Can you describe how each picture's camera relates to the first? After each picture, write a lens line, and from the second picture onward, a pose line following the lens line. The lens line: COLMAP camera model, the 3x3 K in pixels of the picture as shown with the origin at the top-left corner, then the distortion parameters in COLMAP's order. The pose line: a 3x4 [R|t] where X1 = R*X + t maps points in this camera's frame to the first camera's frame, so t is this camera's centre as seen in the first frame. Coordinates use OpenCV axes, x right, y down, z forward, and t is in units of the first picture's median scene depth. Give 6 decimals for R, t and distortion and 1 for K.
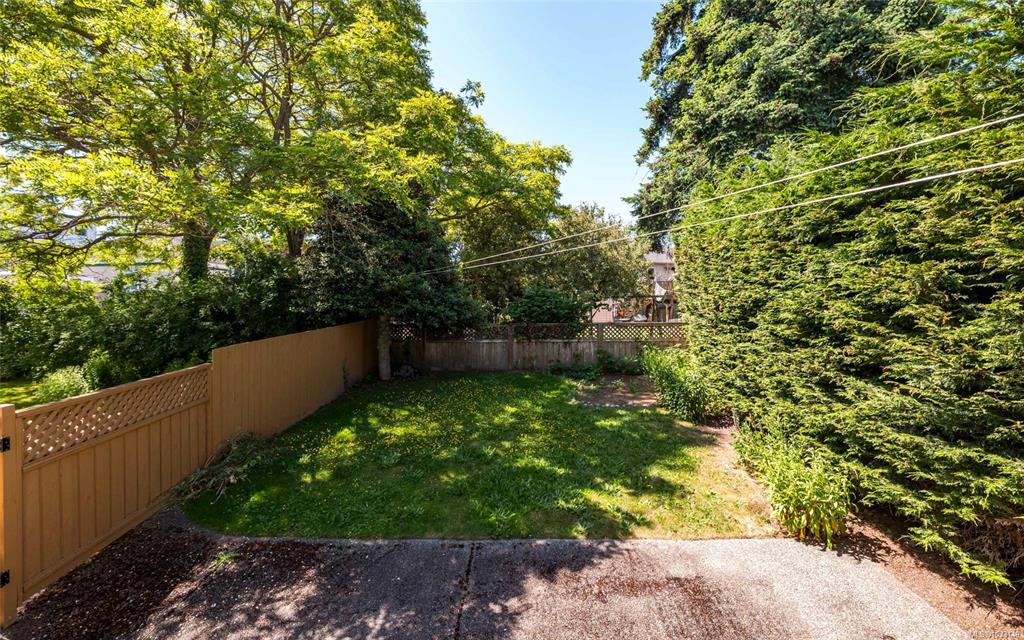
lens RADIAL K [[415.5, 0, 506.1], [0, 415.5, 299.6], [0, 0, 1]] dist [0.002032, -0.001220]
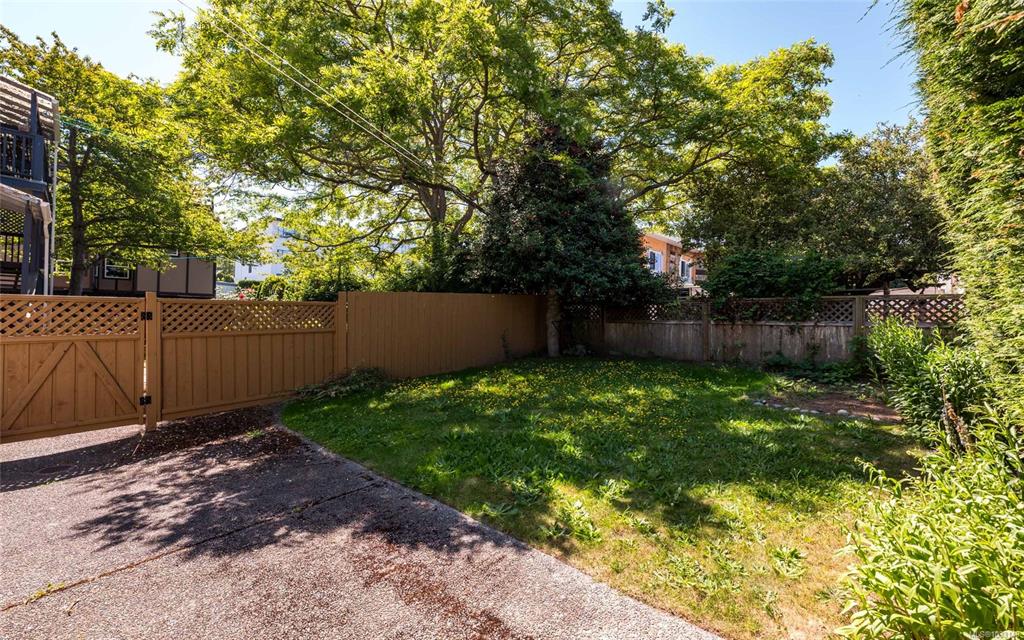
lens RADIAL K [[415.5, 0, 503.8], [0, 415.5, 316.0], [0, 0, 1]] dist [0.002032, -0.001220]
pose [[0.753139, 0.014206, -0.657709, 0.281044], [-0.010909, 0.999899, 0.009106, 0.102367], [0.657772, 0.000317, 0.753217, 0.224411]]
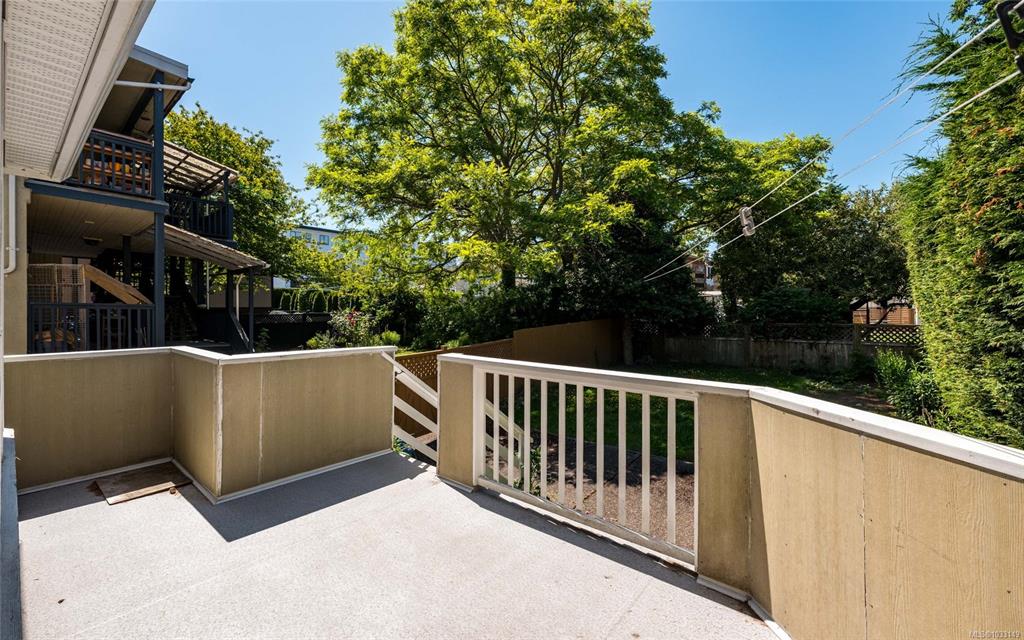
lens RADIAL K [[415.5, 0, 507.1], [0, 415.5, 312.0], [0, 0, 1]] dist [0.002032, -0.001220]
pose [[0.793452, 0.007136, -0.608591, 0.204774], [0.010400, 0.999626, 0.025281, -0.003091], [0.608543, -0.026389, 0.793082, -0.246975]]
